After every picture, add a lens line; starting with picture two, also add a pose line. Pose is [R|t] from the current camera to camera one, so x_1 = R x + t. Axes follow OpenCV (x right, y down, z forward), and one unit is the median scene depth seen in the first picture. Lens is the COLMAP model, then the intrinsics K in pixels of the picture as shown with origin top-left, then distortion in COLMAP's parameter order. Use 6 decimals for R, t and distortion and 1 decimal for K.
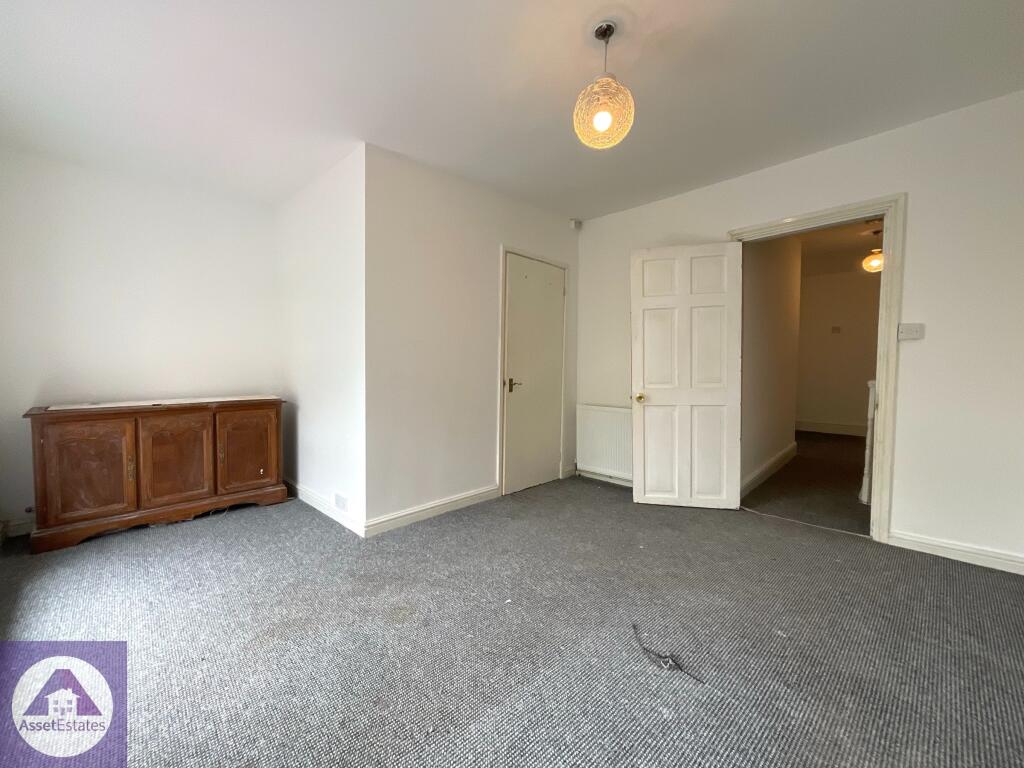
lens RADIAL K [[415.3, 0, 510.7], [0, 415.3, 382.2], [0, 0, 1]] dist [-0.001296, 0.000426]
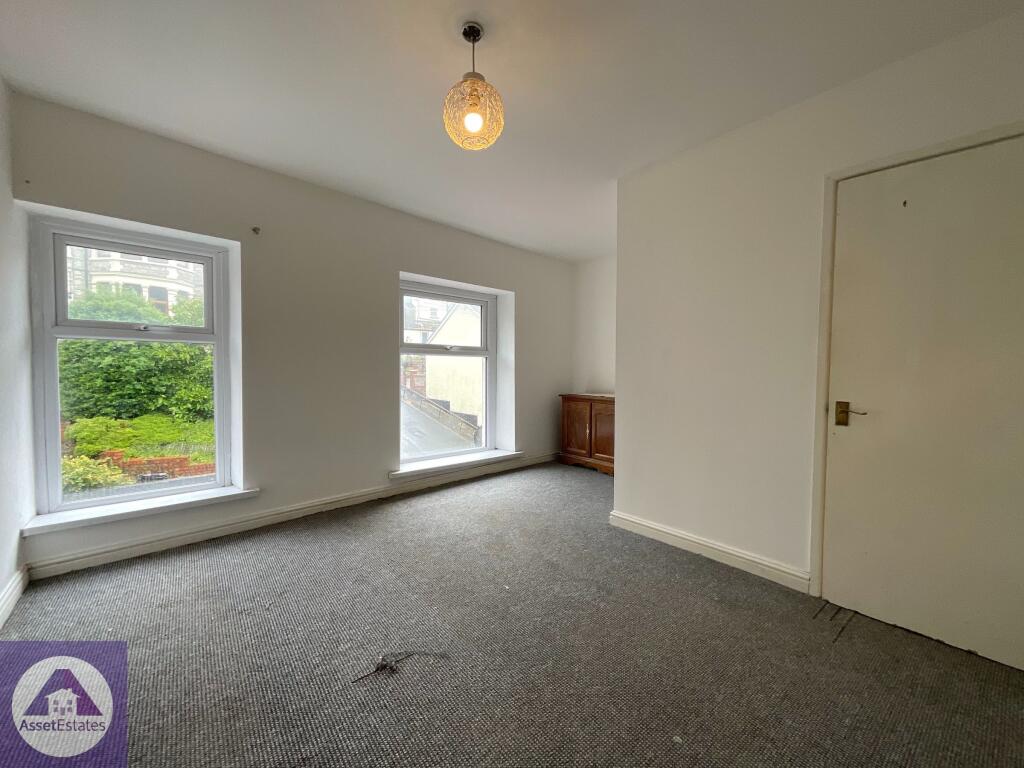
lens RADIAL K [[415.3, 0, 510.9], [0, 415.3, 381.9], [0, 0, 1]] dist [-0.001296, 0.000426]
pose [[-0.077681, 0.031627, -0.996477, 0.840973], [-0.057655, 0.997682, 0.036160, -0.042116], [0.995310, 0.060261, -0.075677, 0.834910]]
